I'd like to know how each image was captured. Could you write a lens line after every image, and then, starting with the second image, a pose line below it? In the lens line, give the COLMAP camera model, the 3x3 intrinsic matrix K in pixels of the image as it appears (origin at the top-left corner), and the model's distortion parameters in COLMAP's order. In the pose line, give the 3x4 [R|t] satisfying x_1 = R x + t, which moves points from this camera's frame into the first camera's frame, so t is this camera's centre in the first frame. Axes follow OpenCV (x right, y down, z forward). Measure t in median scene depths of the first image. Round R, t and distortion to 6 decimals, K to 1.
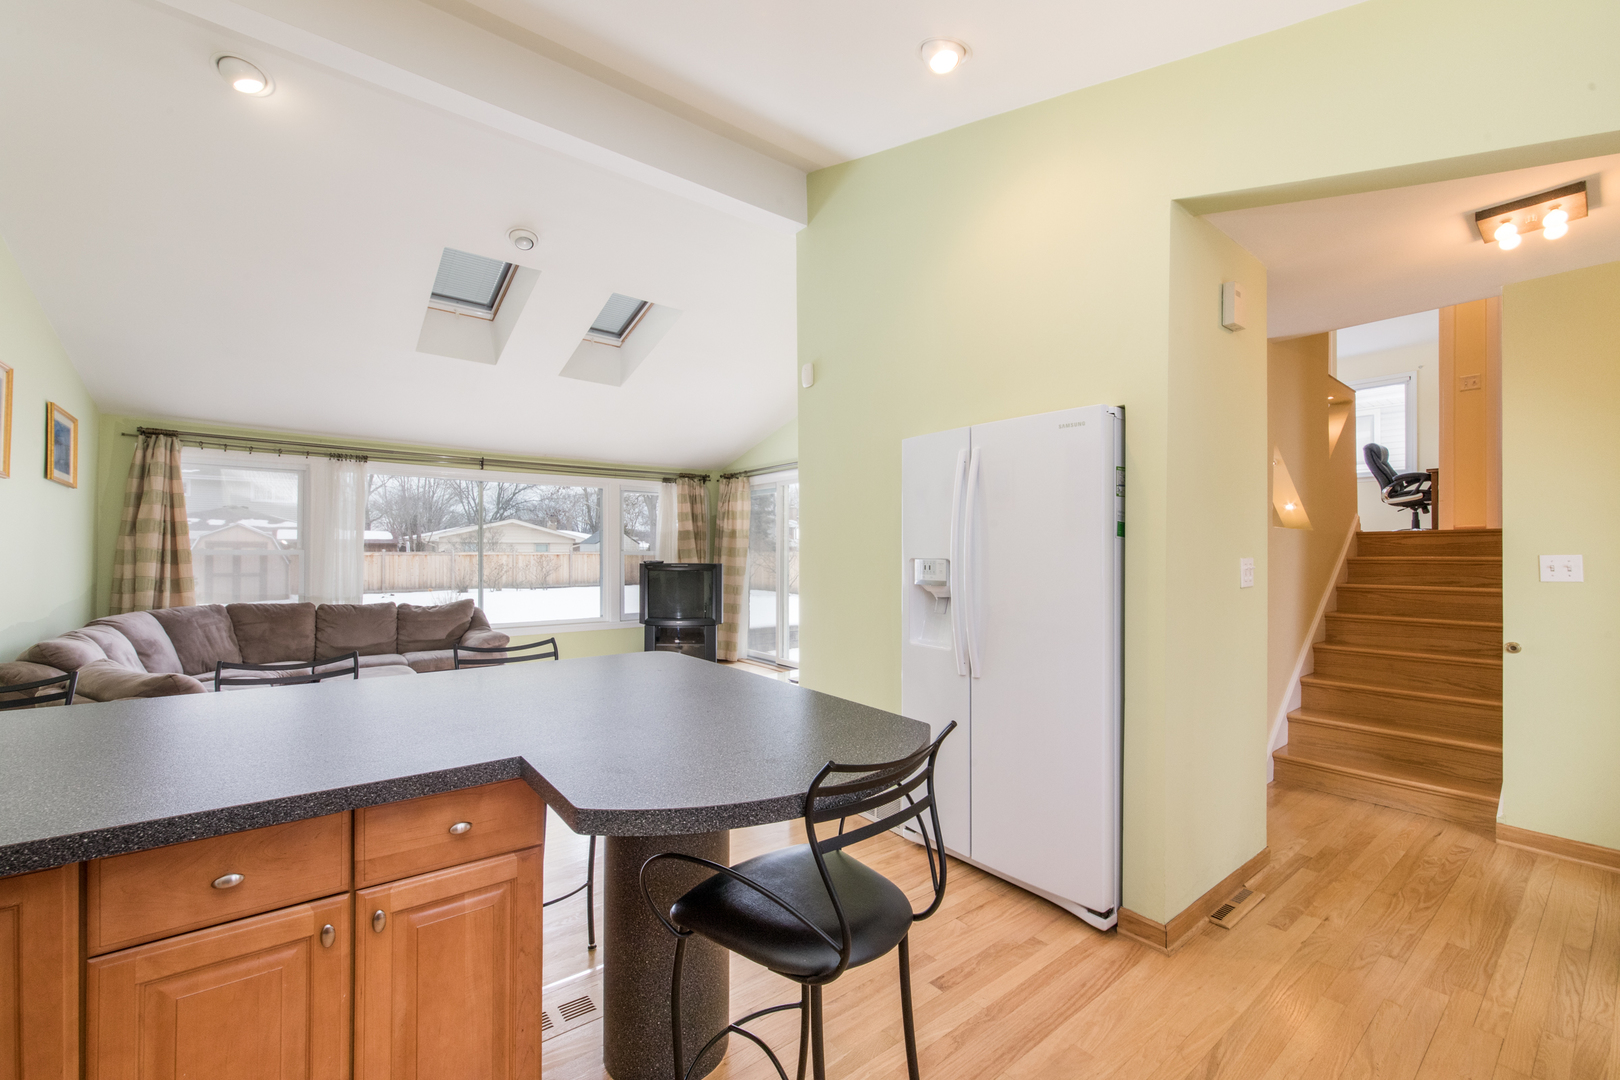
lens RADIAL K [[643.9, 0, 793.9], [0, 643.9, 549.2], [0, 0, 1]] dist [-0.008844, -0.000347]
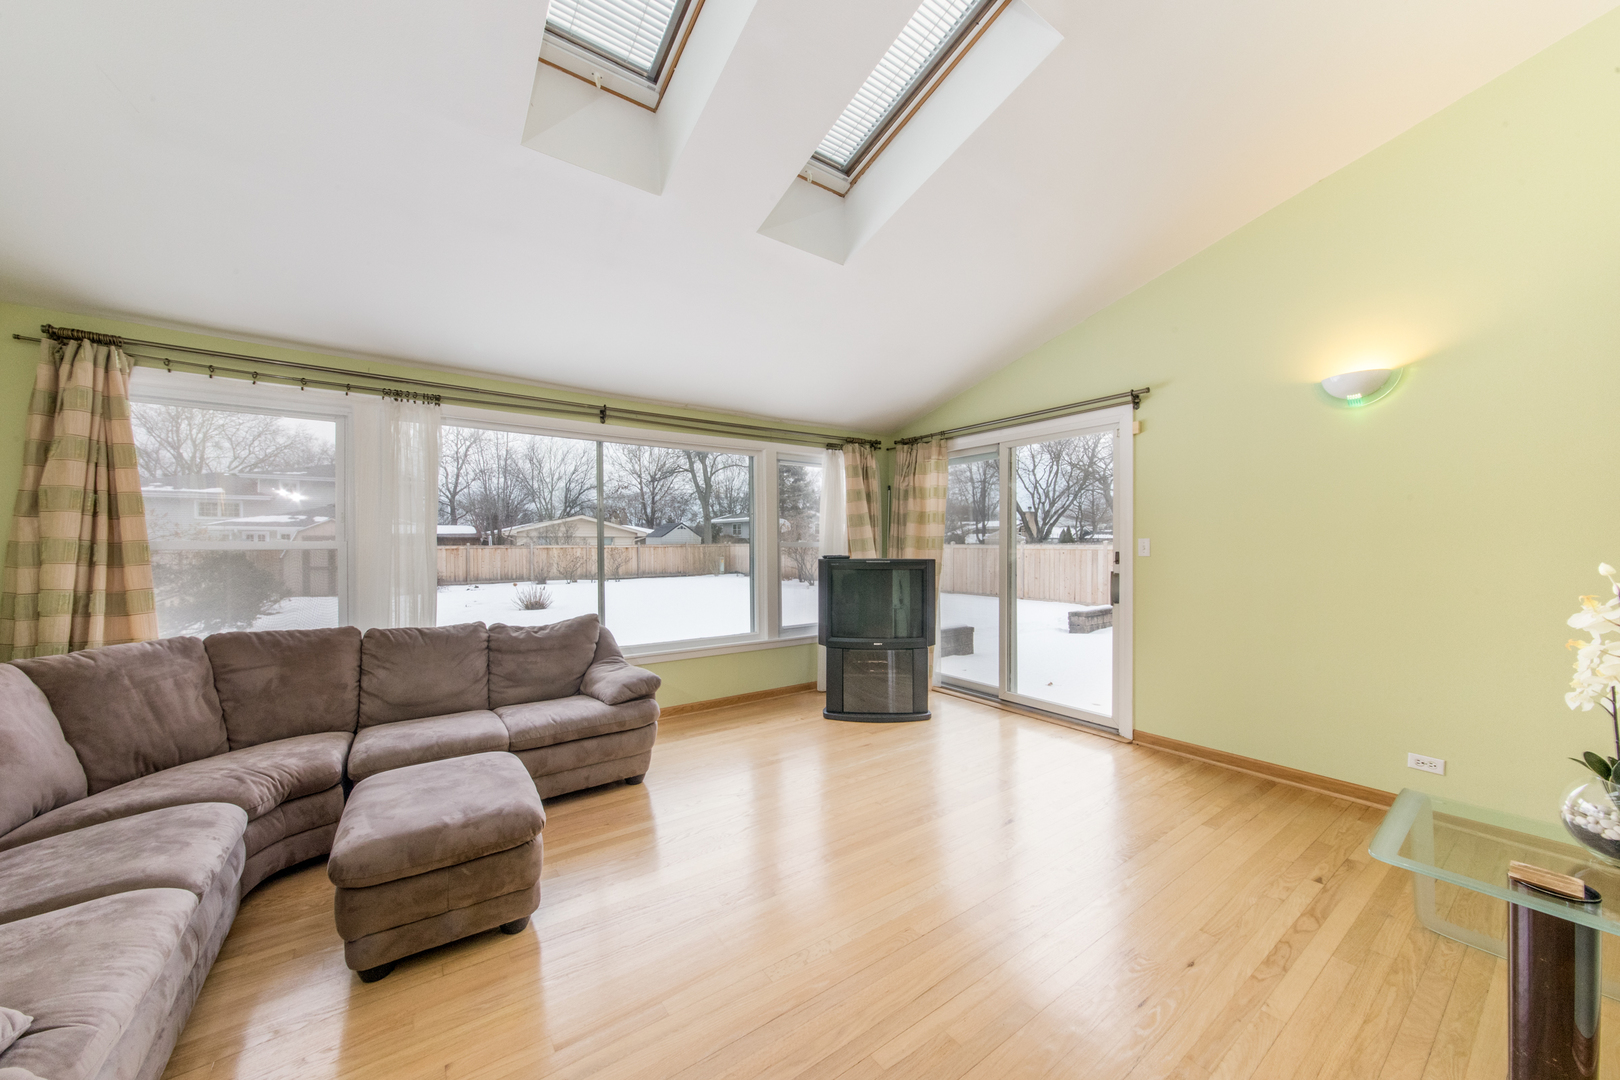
lens RADIAL K [[584.6, 0, 780.6], [0, 584.6, 551.4], [0, 0, 1]] dist [-0.000168, 0.000112]
pose [[0.996912, -0.003560, -0.078442, -0.279006], [0.004869, 0.999852, 0.016503, 0.003262], [0.078372, -0.016834, 0.996782, 0.438595]]
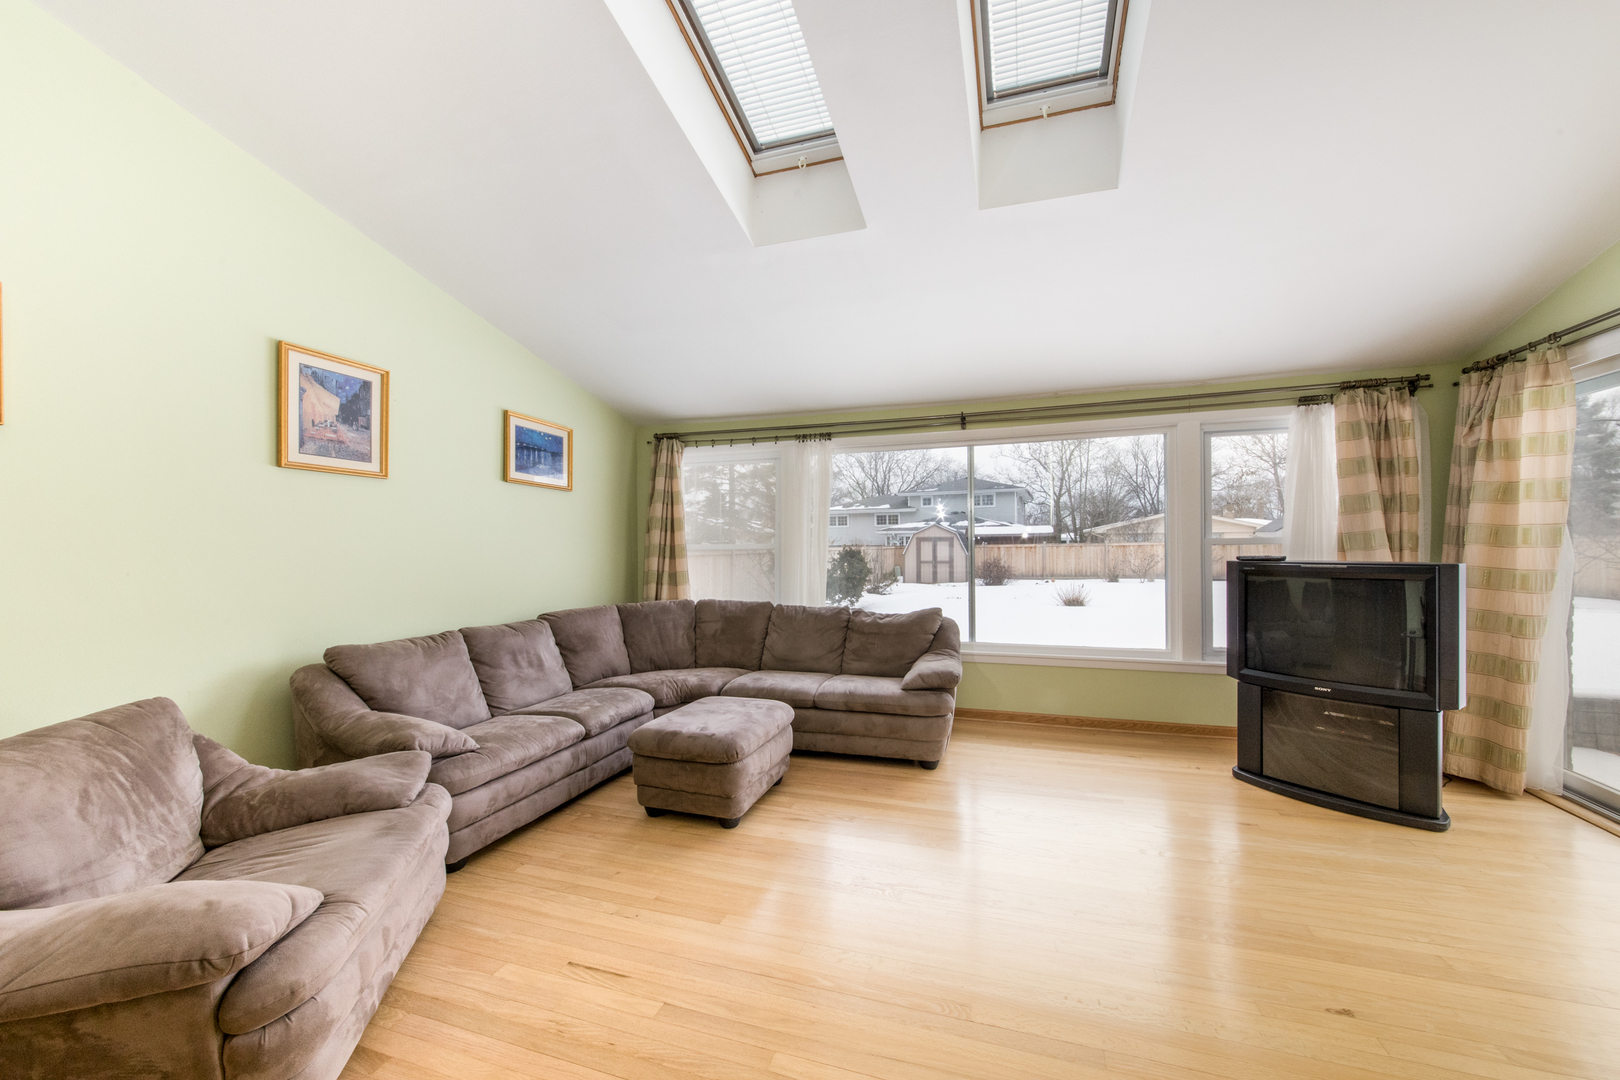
lens RADIAL K [[584.6, 0, 820.2], [0, 584.6, 553.0], [0, 0, 1]] dist [-0.000168, 0.000112]
pose [[0.553436, 0.000849, -0.832891, -0.031635], [0.015796, 0.999809, 0.011515, 0.005305], [0.832742, -0.019529, 0.553317, 0.560922]]
